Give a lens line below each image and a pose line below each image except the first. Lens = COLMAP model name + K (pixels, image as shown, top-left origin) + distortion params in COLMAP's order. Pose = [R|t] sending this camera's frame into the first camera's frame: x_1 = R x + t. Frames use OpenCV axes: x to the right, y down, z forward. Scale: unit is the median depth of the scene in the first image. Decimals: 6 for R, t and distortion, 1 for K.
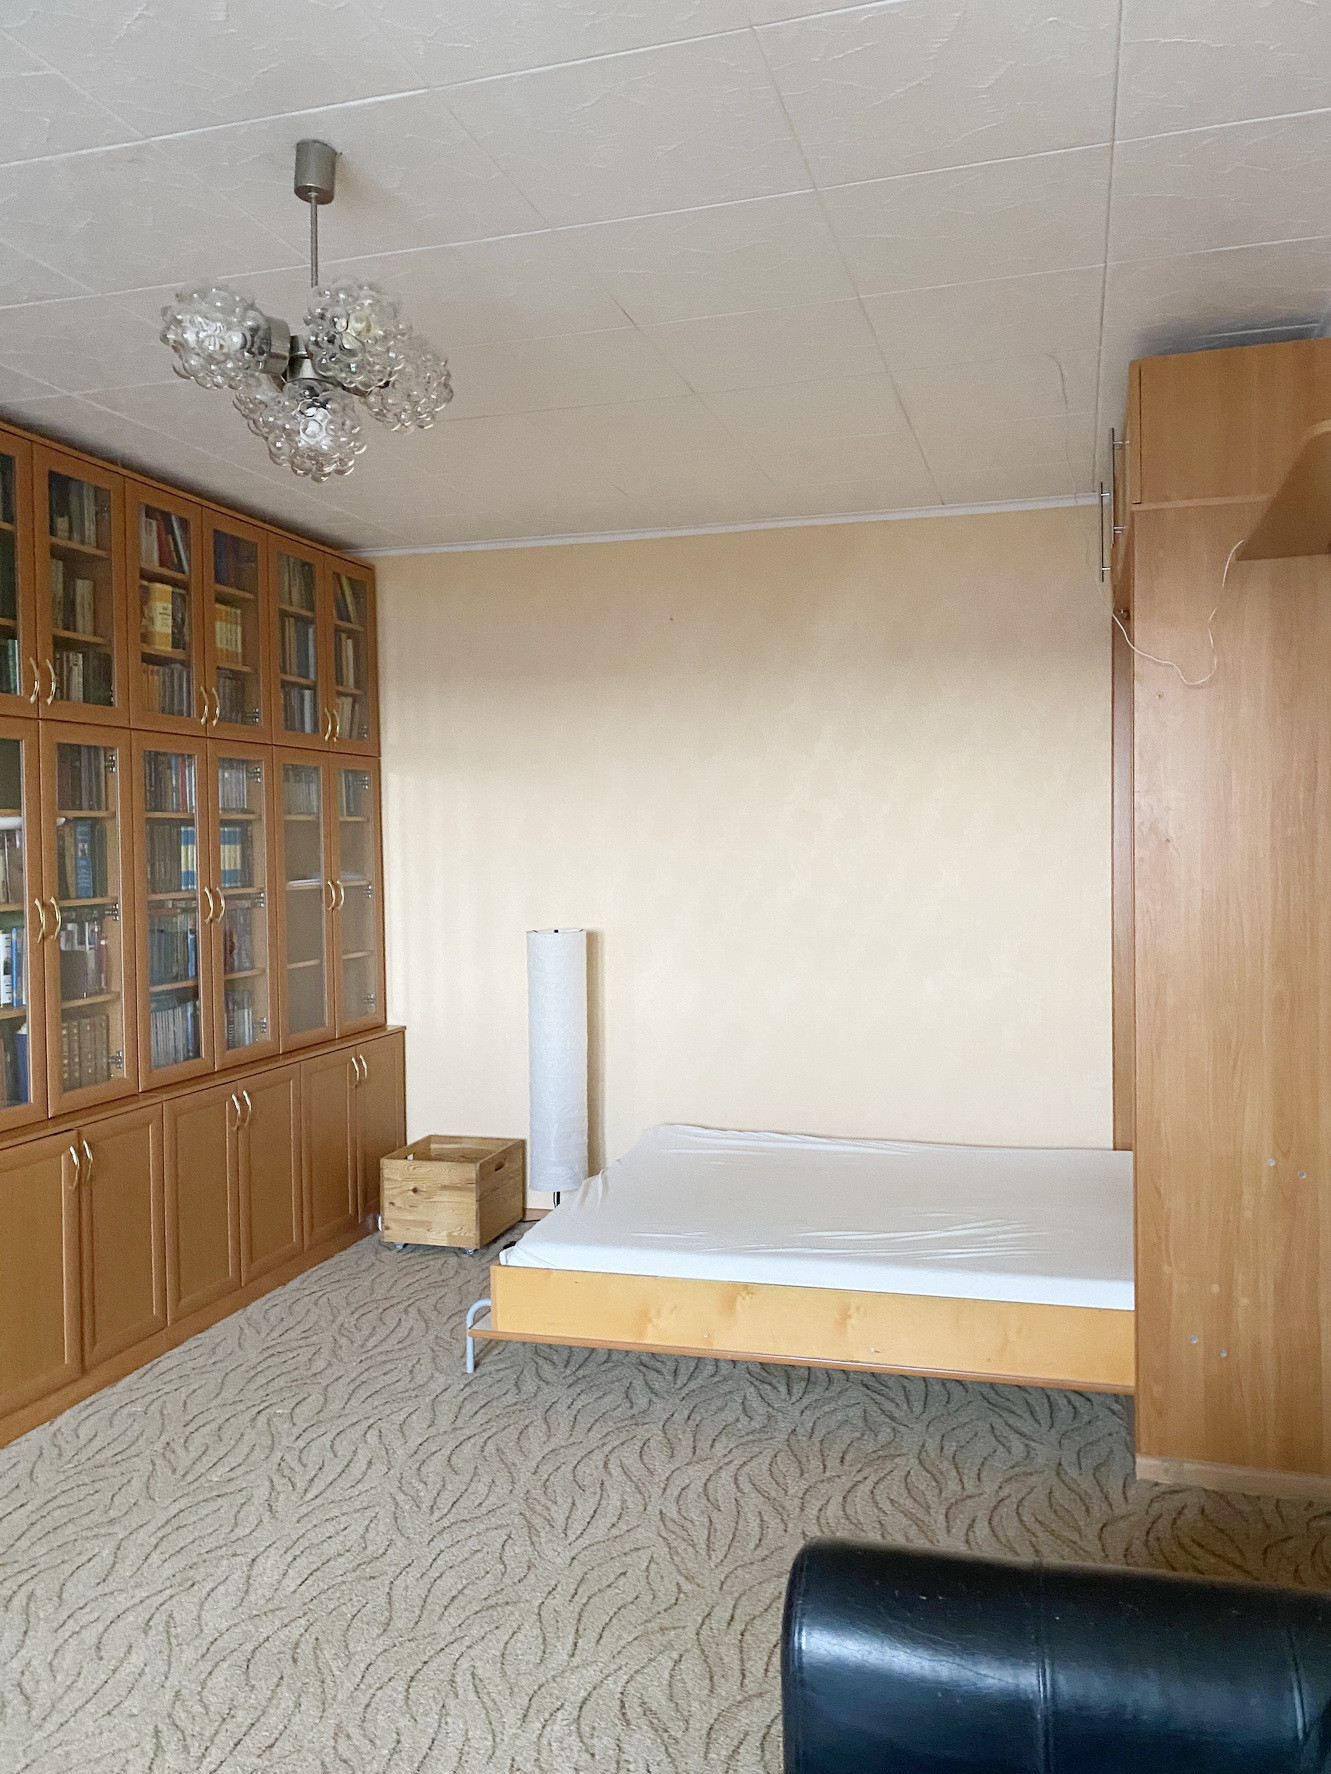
lens RADIAL K [[1352.7, 0, 665.5], [0, 1352.7, 887.0], [0, 0, 1]] dist [0.022161, 0.001405]
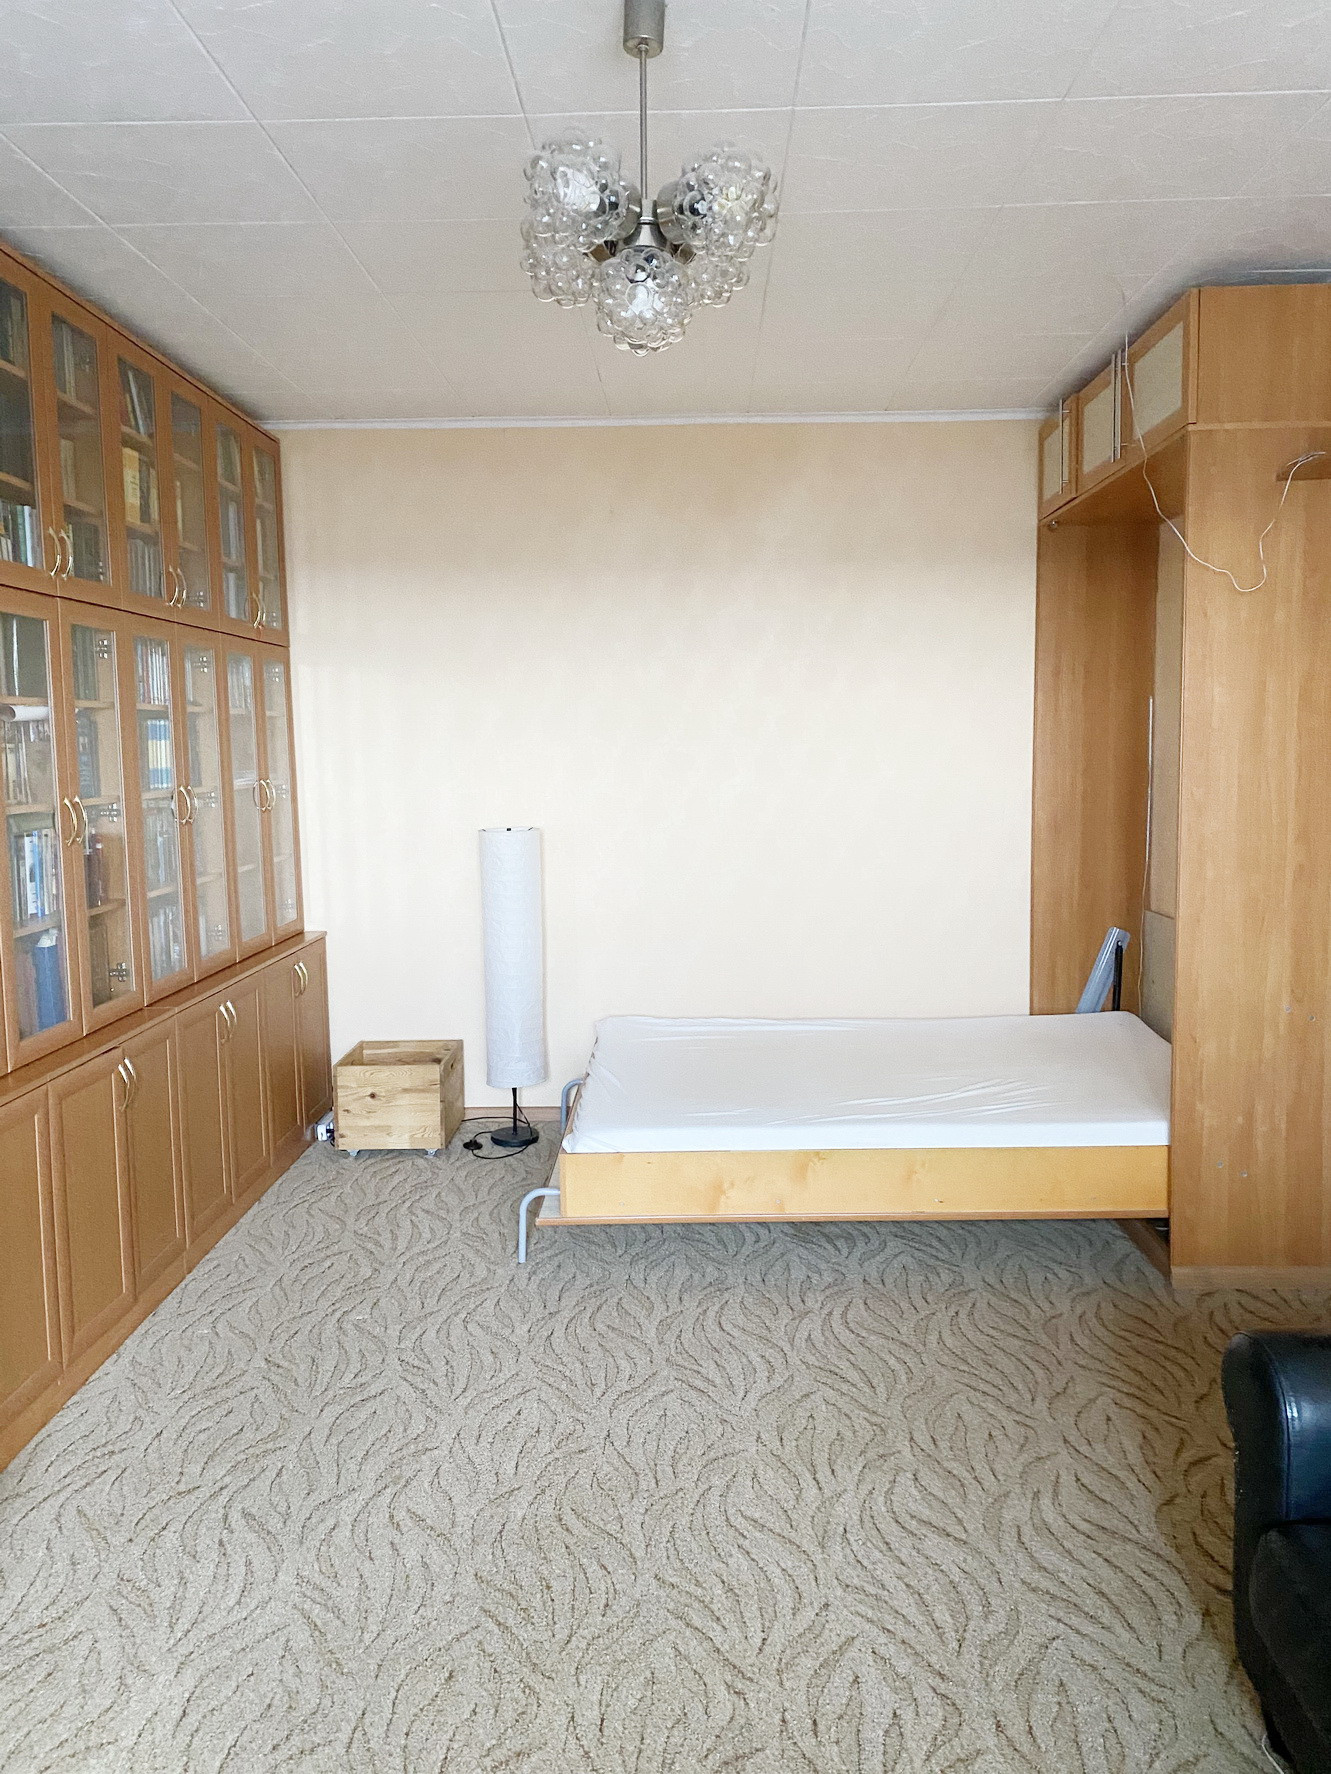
lens RADIAL K [[1347.2, 0, 665.5], [0, 1347.2, 887.0], [0, 0, 1]] dist [0.066125, -0.077935]
pose [[0.966300, -0.029402, 0.255734, -0.294202], [0.011164, 0.997308, 0.072476, 0.006418], [-0.257176, -0.067179, 0.964027, 0.016927]]
